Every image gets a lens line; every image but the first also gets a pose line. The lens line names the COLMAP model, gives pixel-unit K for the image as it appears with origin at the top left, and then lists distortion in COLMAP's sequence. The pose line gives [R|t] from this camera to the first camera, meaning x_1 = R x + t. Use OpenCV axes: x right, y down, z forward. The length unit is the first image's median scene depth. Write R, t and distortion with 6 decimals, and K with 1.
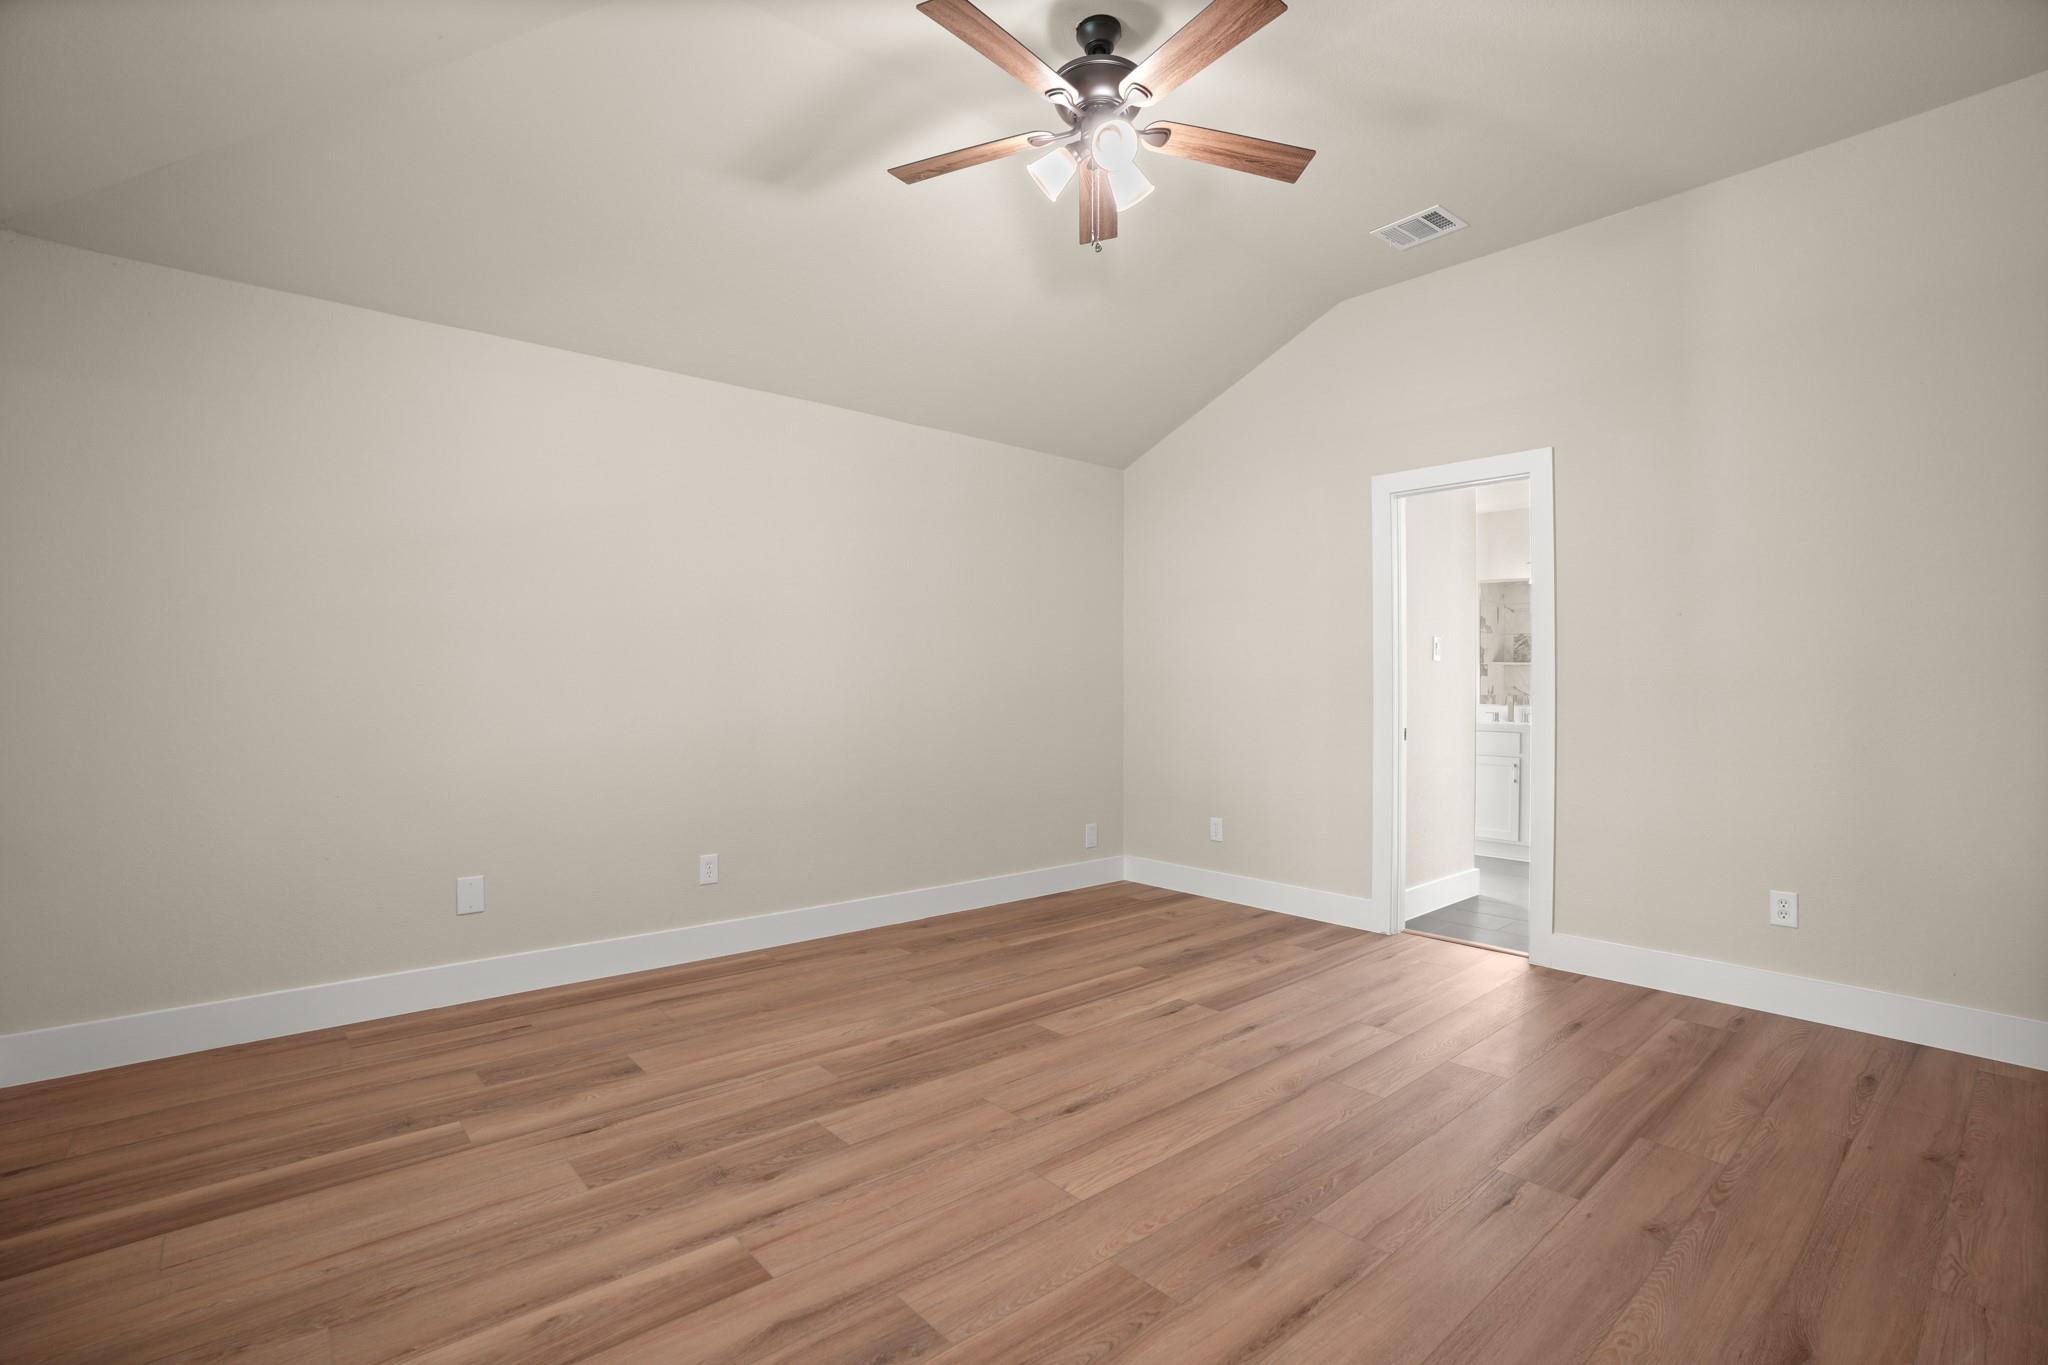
lens RADIAL K [[938.8, 0, 1030.0], [0, 938.8, 689.5], [0, 0, 1]] dist [-0.067612, 0.024646]
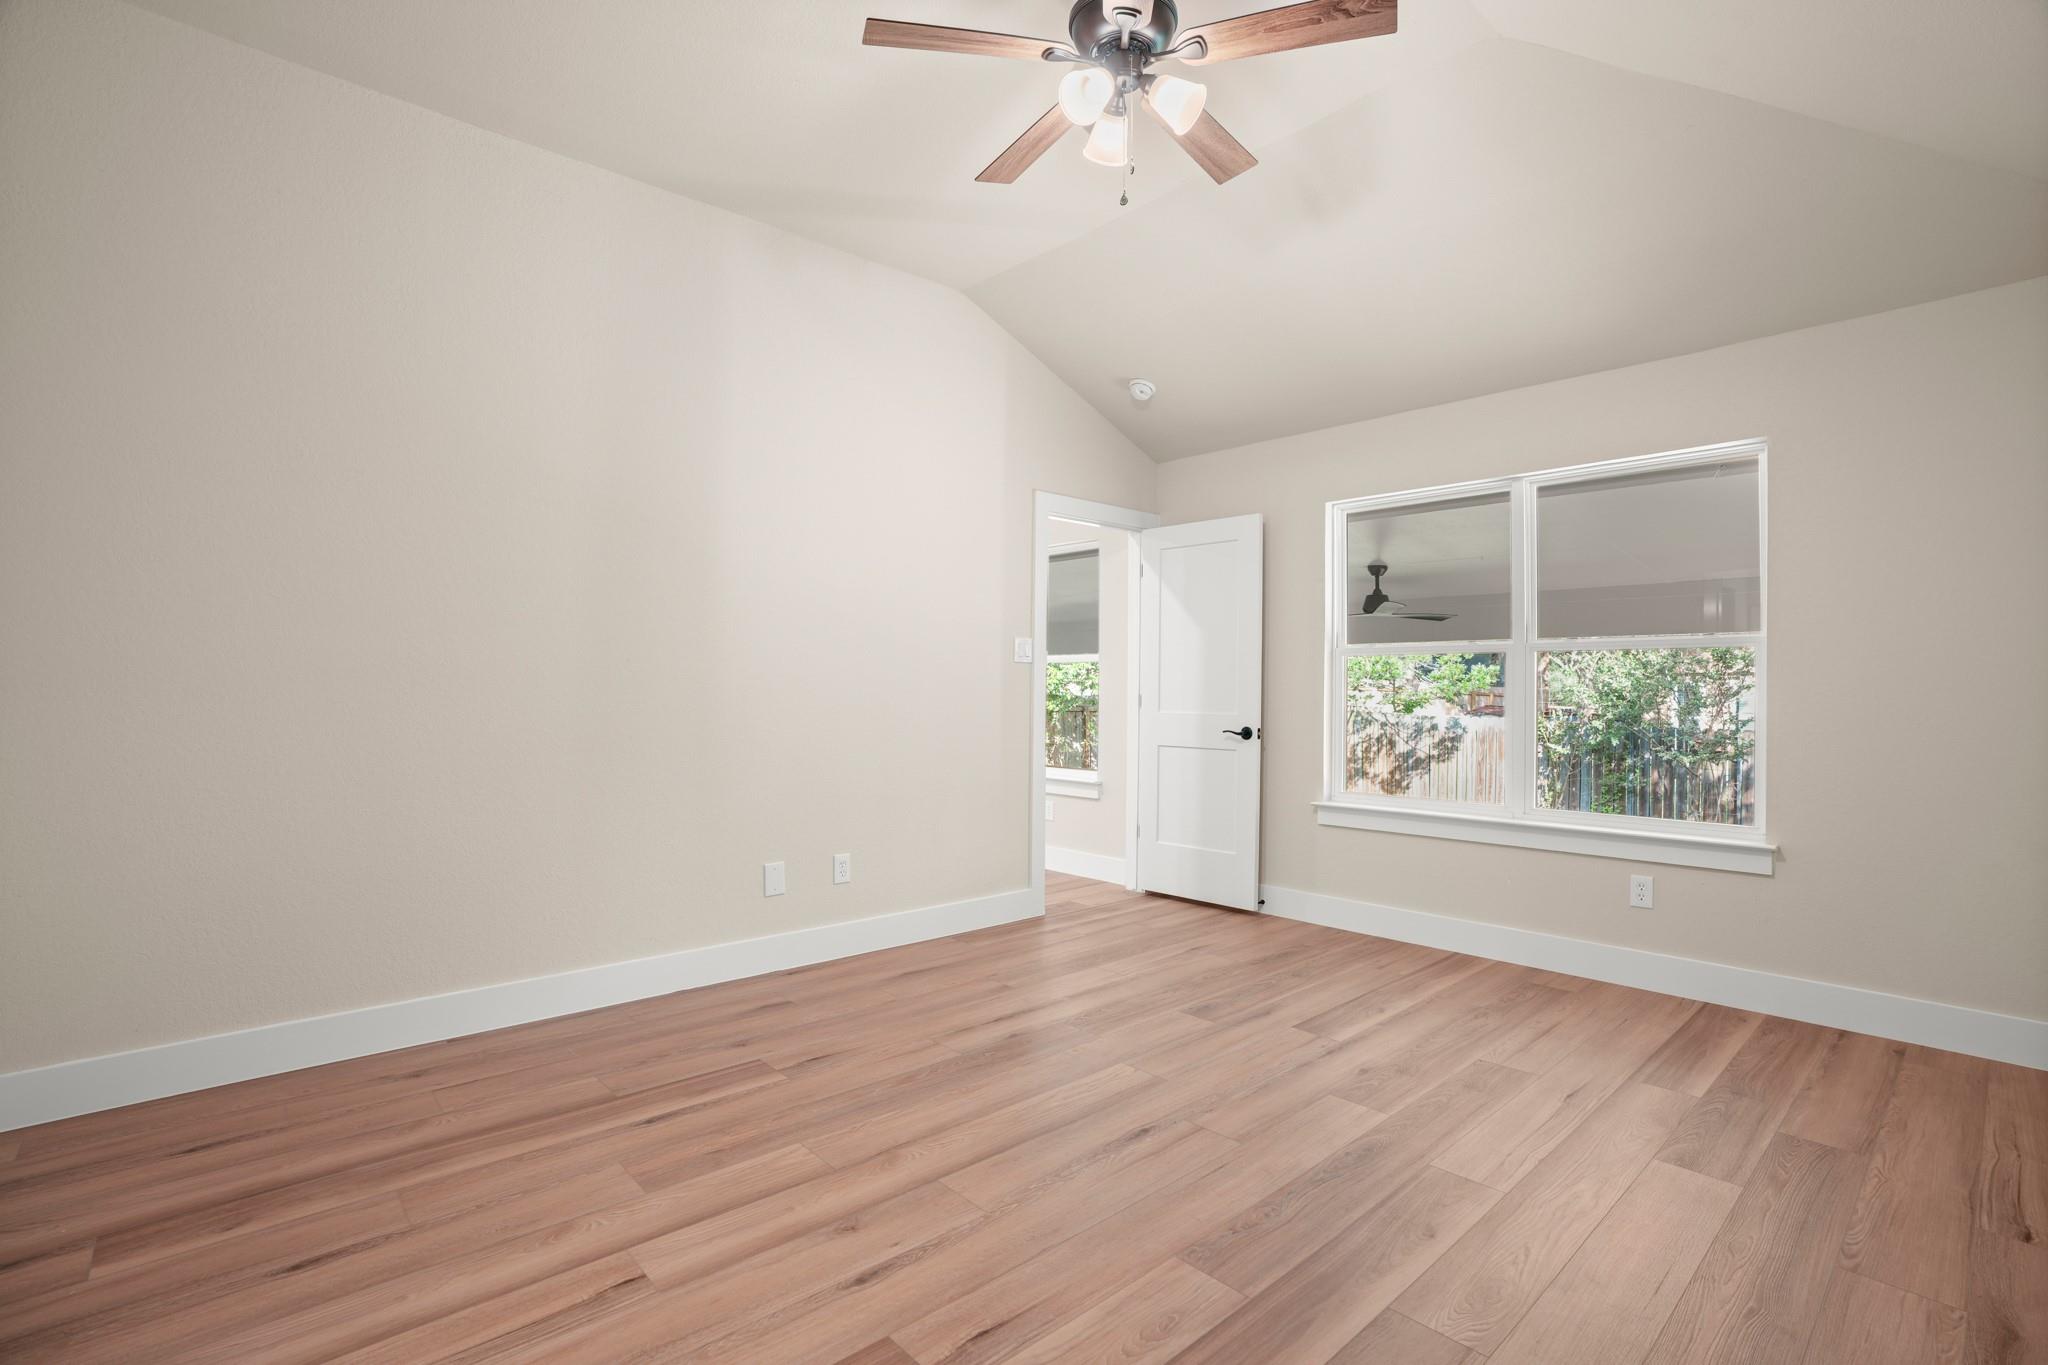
lens RADIAL K [[938.8, 0, 1030.0], [0, 938.8, 689.5], [0, 0, 1]] dist [-0.067612, 0.024646]
pose [[-0.999789, -0.009842, -0.018004, 0.205755], [-0.010010, 0.999907, 0.009251, -0.013300], [0.017911, 0.009429, -0.999795, 2.192117]]
